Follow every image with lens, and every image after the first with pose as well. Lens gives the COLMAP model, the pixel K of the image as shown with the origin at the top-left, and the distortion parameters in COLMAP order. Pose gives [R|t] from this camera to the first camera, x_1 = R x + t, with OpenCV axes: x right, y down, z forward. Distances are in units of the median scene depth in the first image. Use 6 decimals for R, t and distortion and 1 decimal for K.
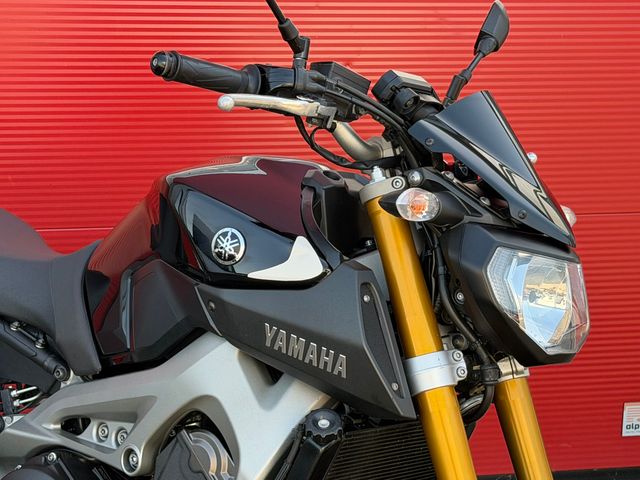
lens RADIAL K [[1503.8, 0, 320.0], [0, 1503.8, 240.0], [0, 0, 1]] dist [0.098779, 0.447358]
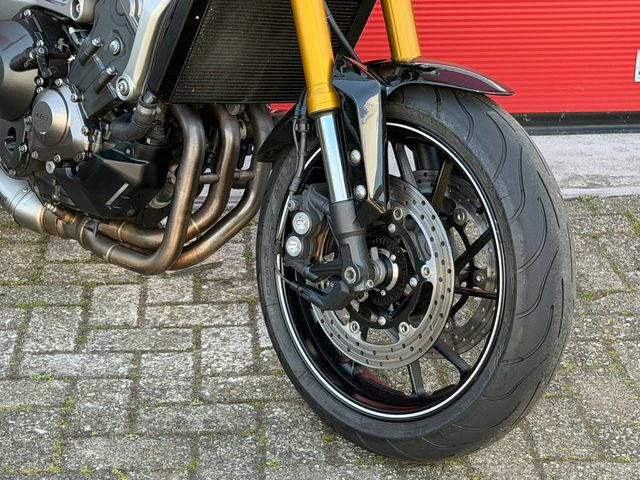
lens RADIAL K [[1503.8, 0, 320.0], [0, 1503.8, 240.0], [0, 0, 1]] dist [0.098779, 0.447358]
pose [[0.984638, 0.047308, -0.168075, 0.286895], [-0.021776, 0.988352, 0.150621, 0.144334], [0.173243, -0.144648, 0.974199, -0.186523]]
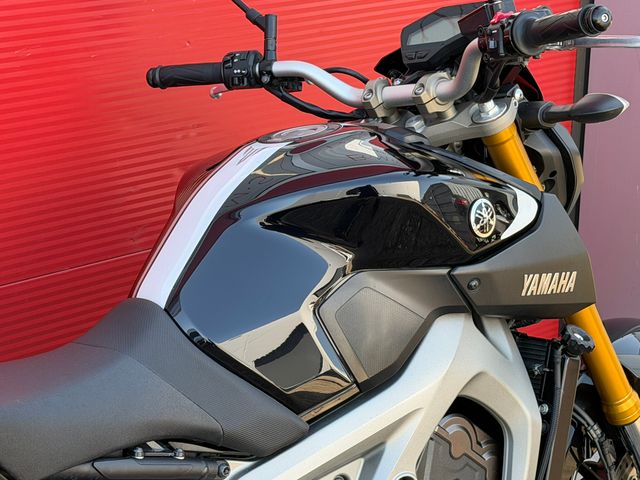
lens RADIAL K [[1503.8, 0, 320.0], [0, 1503.8, 240.0], [0, 0, 1]] dist [0.098779, 0.447358]
pose [[0.242251, -0.325696, 0.913913, -0.925818], [0.194415, 0.939161, 0.283161, -0.262800], [-0.950535, 0.109082, 0.290833, 0.779039]]
